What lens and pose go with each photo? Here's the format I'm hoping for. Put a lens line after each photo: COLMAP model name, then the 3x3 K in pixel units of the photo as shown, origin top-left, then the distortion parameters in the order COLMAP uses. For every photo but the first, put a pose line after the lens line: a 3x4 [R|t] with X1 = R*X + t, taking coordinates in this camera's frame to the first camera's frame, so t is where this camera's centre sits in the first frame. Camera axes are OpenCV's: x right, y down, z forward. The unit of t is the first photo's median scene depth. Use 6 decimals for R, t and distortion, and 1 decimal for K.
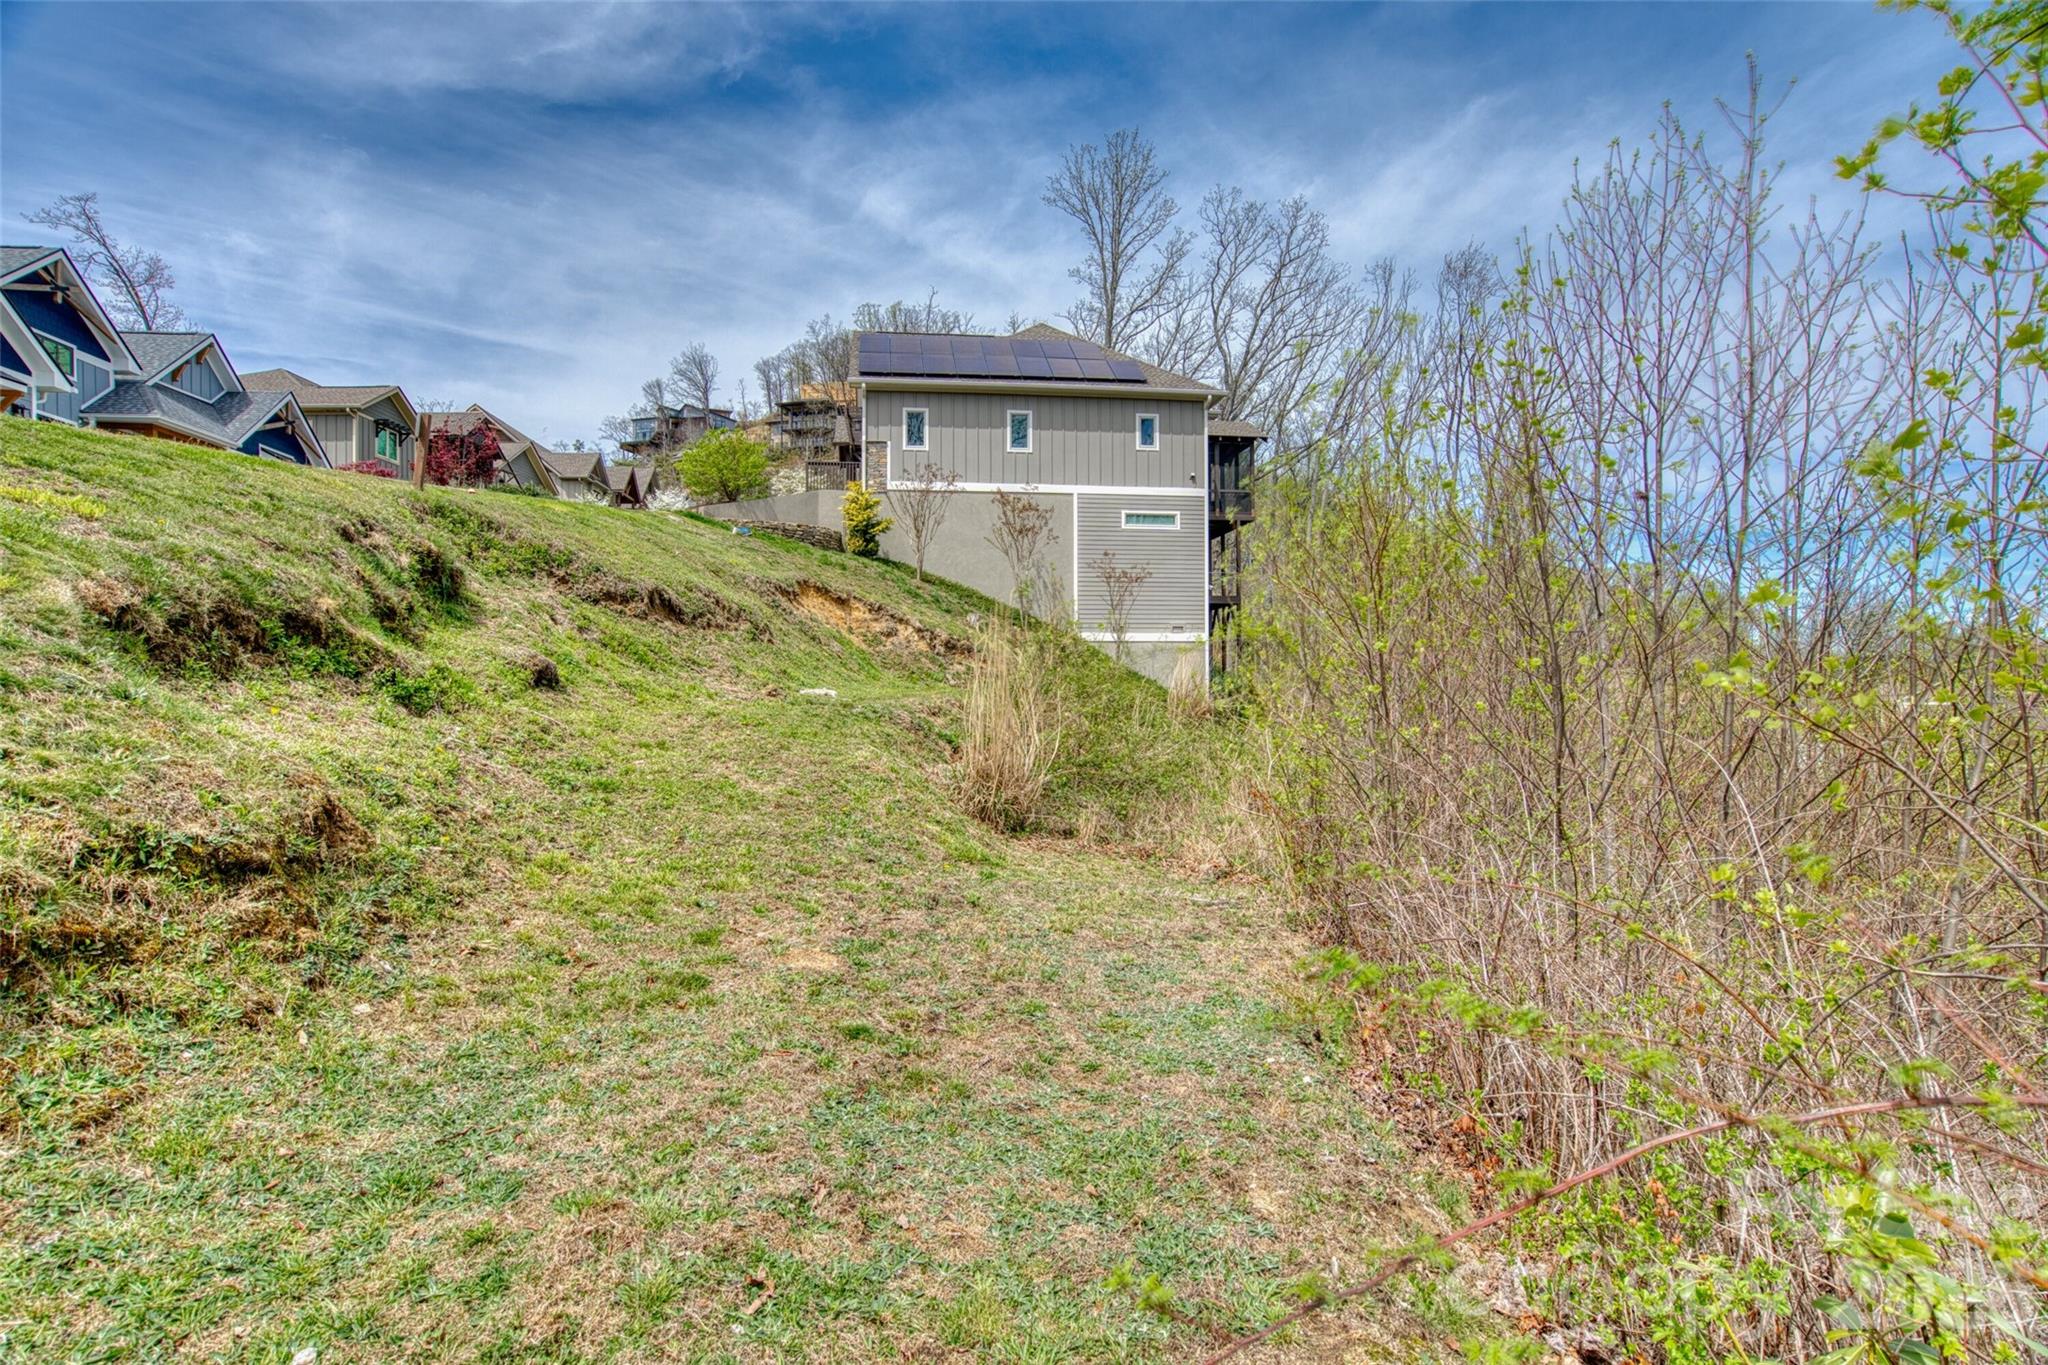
lens RADIAL K [[977.1, 0, 1029.7], [0, 977.1, 682.8], [0, 0, 1]] dist [-0.037689, 0.012928]
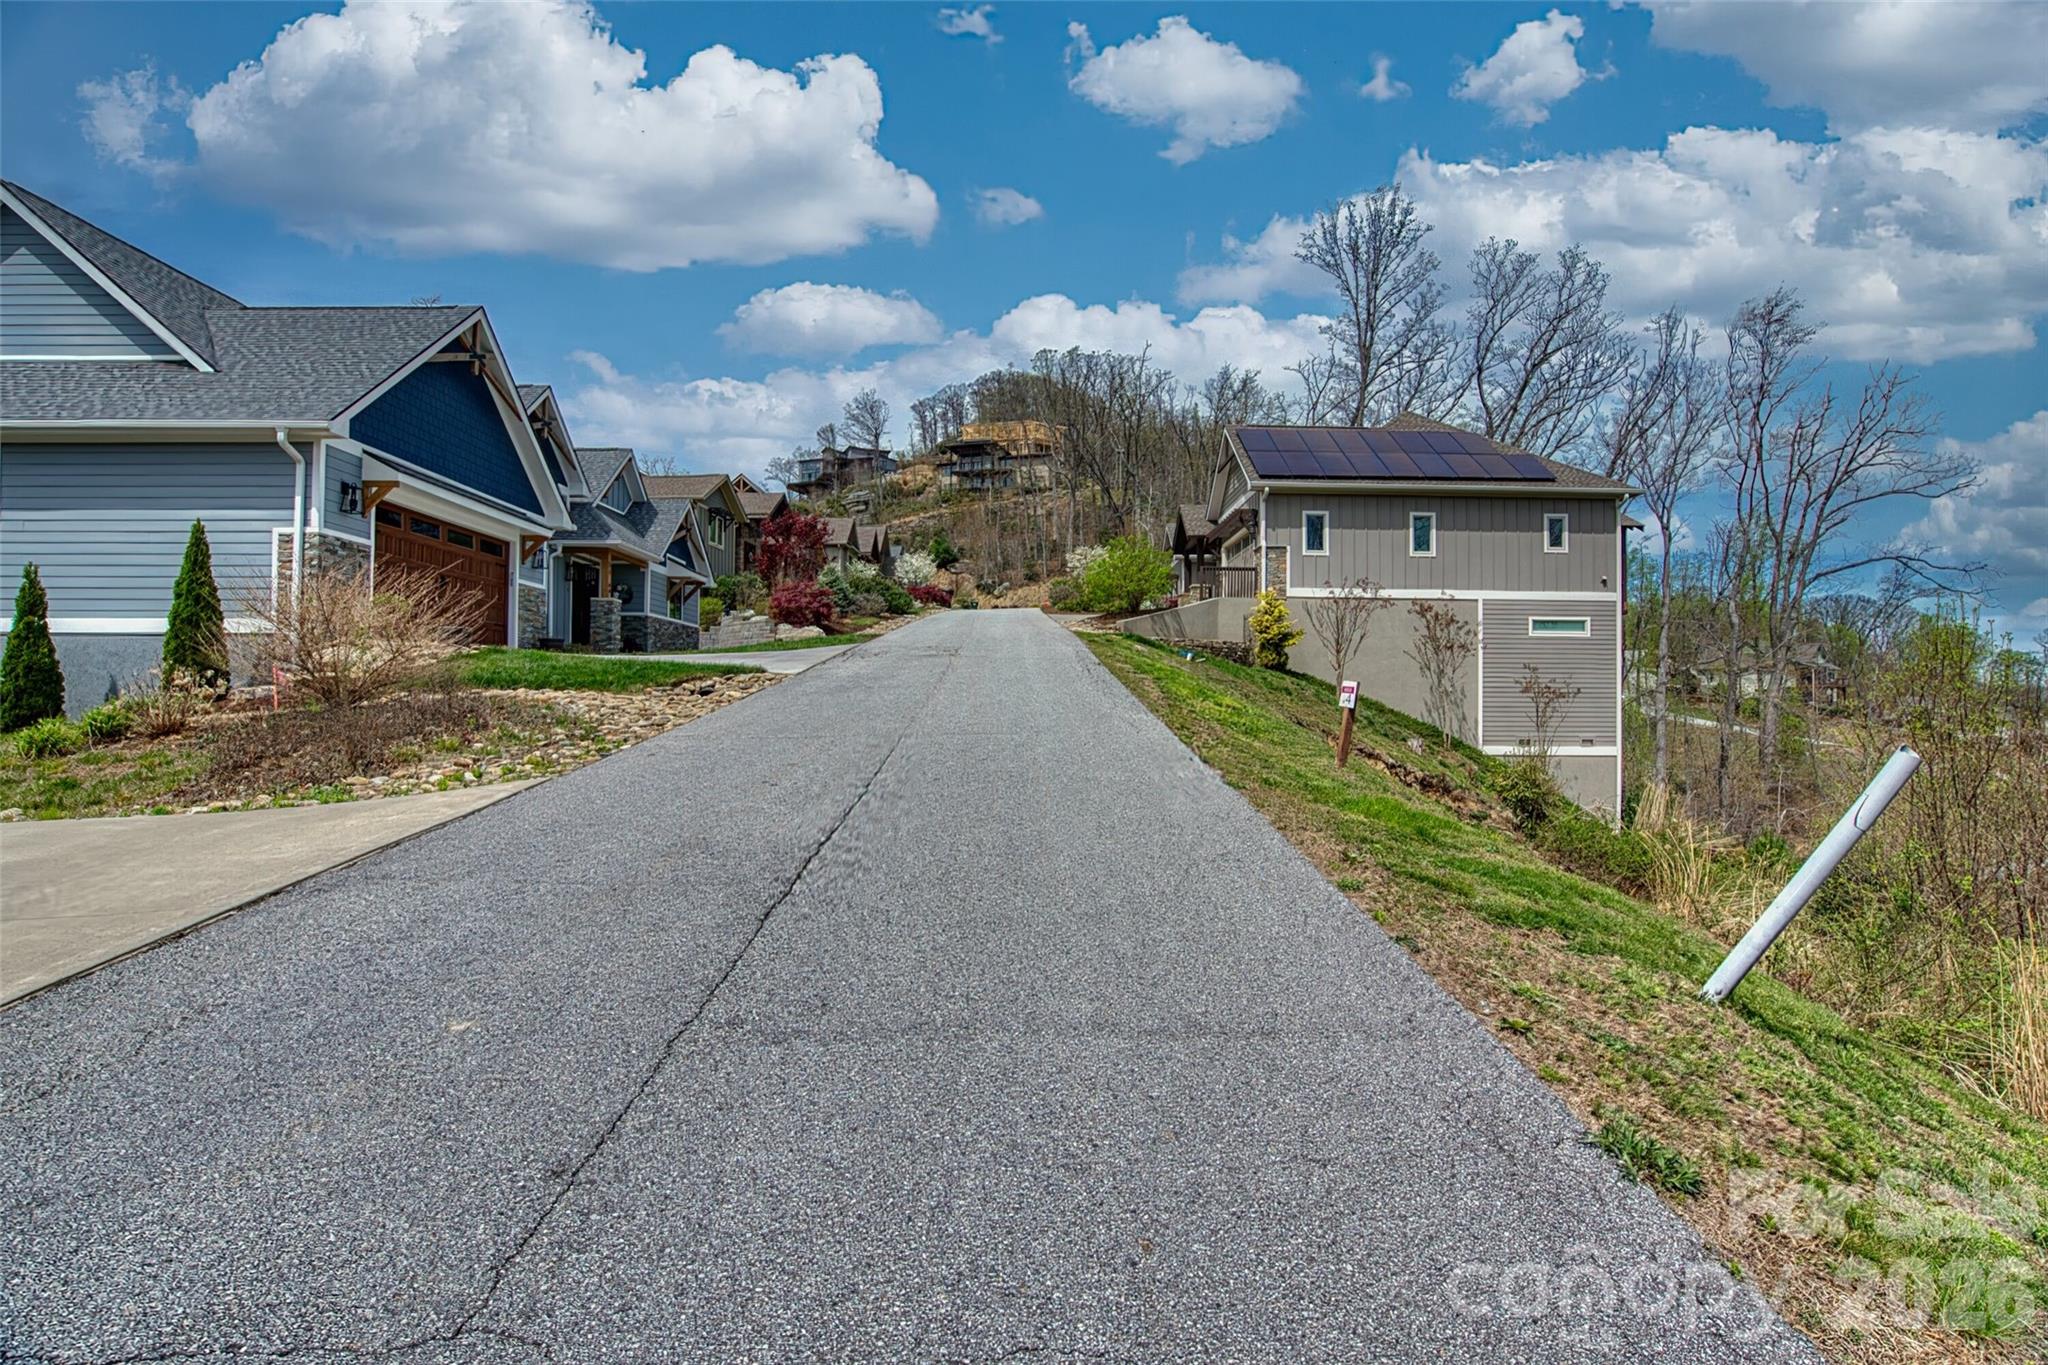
lens RADIAL K [[977.1, 0, 1034.6], [0, 977.1, 677.1], [0, 0, 1]] dist [-0.037689, 0.012928]
pose [[0.992741, 0.009228, -0.119915, -0.320254], [-0.013166, 0.999398, -0.032084, -0.098803], [0.119546, 0.033430, 0.992266, 0.023471]]
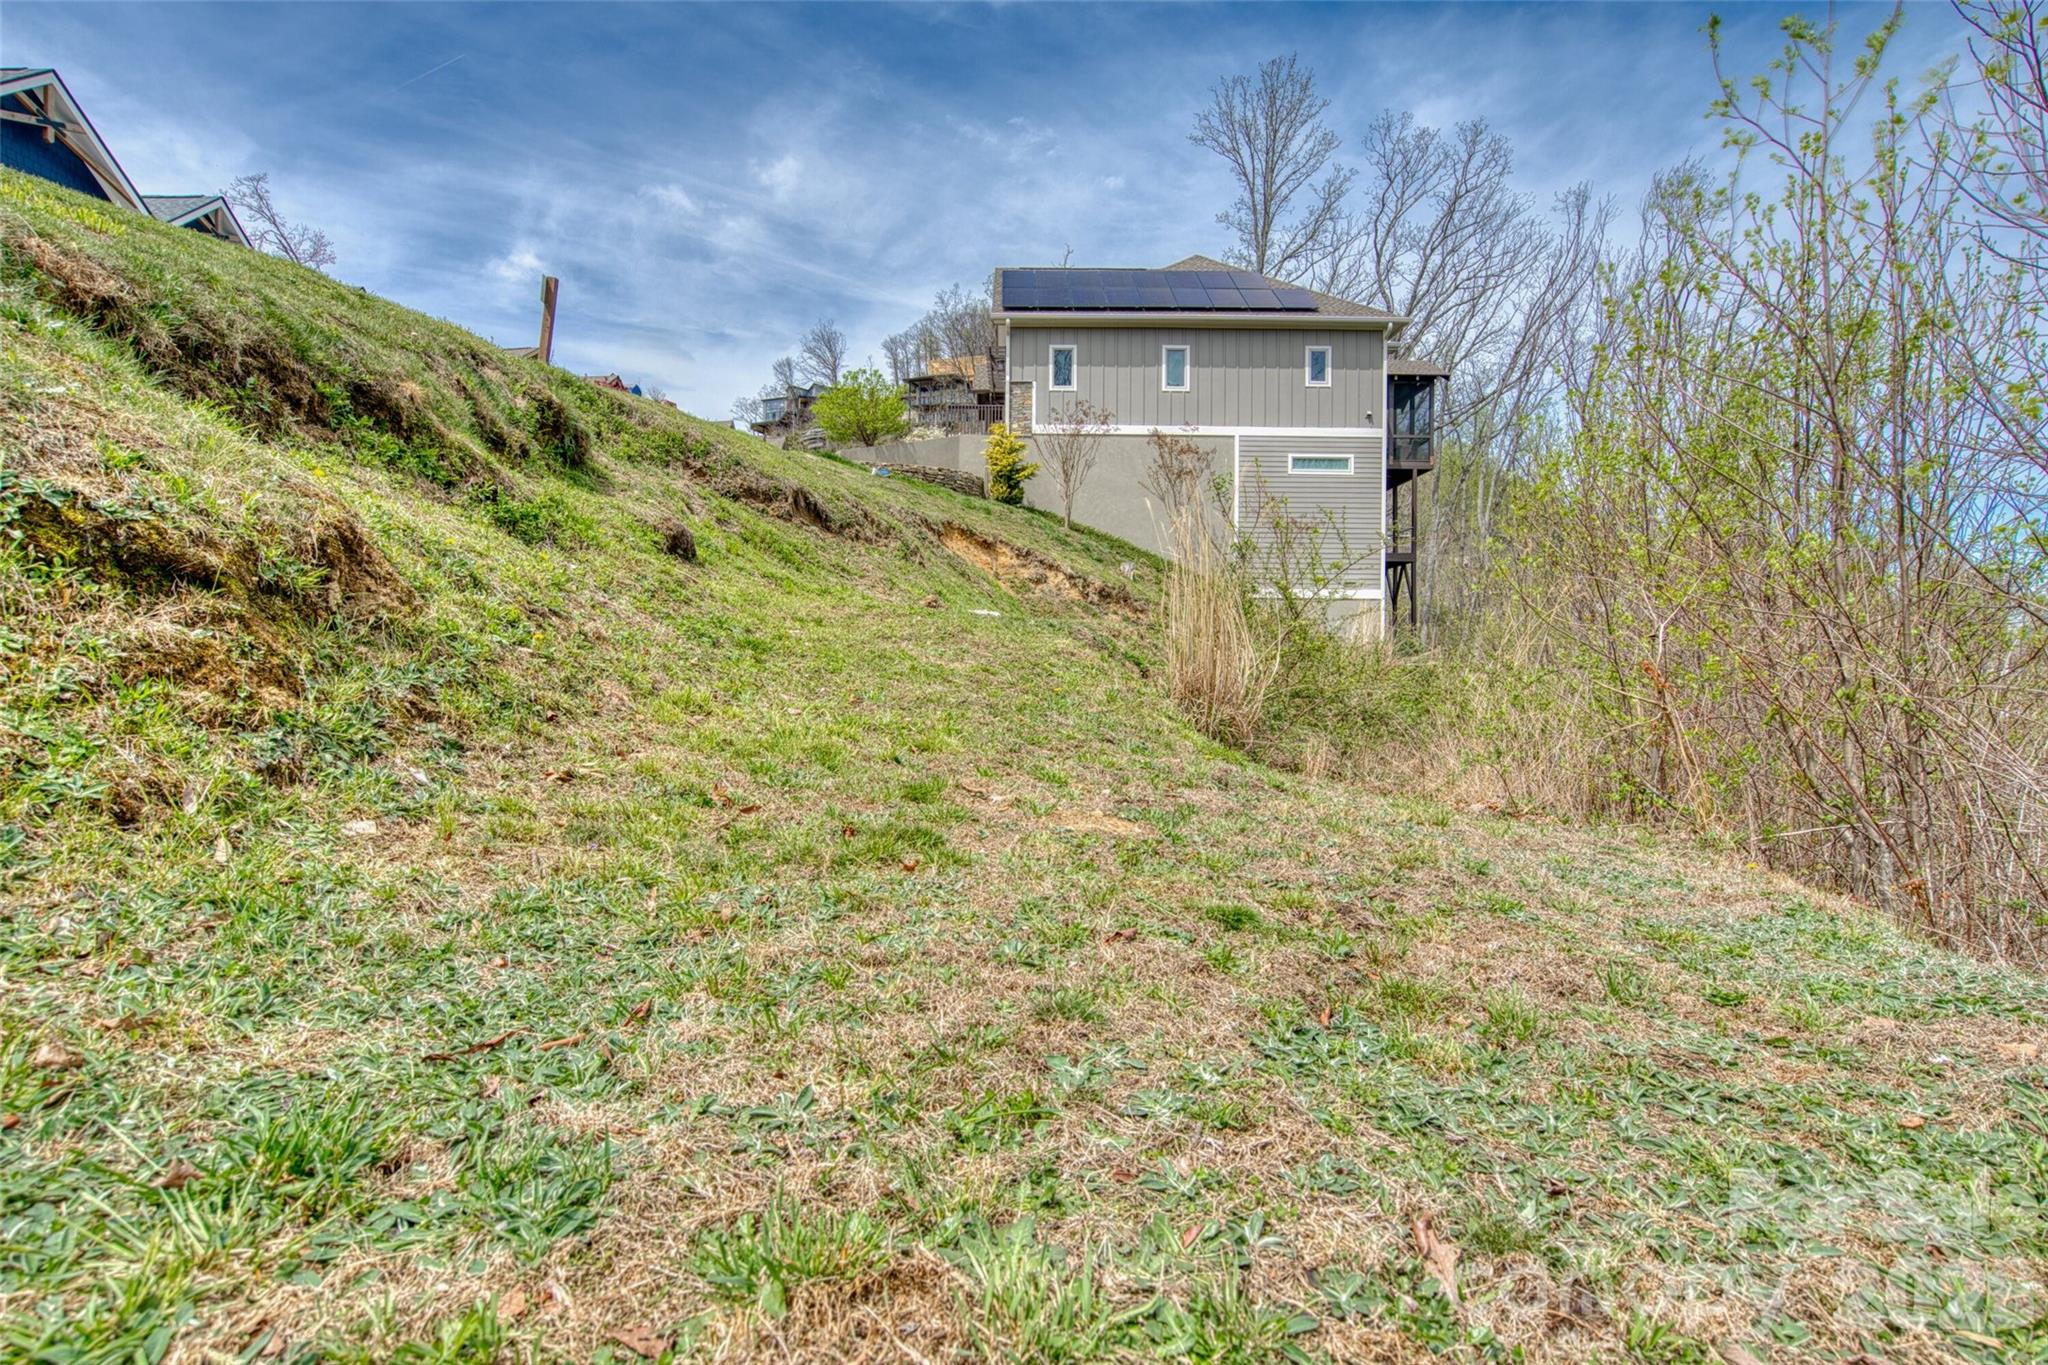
lens RADIAL K [[1002.9, 0, 1028.7], [0, 1002.9, 682.2], [0, 0, 1]] dist [-0.027257, 0.010609]
pose [[0.991863, 0.012295, -0.126712, -0.029500], [-0.010631, 0.999848, 0.013794, 0.029472], [0.126862, -0.012334, 0.991844, 0.058497]]
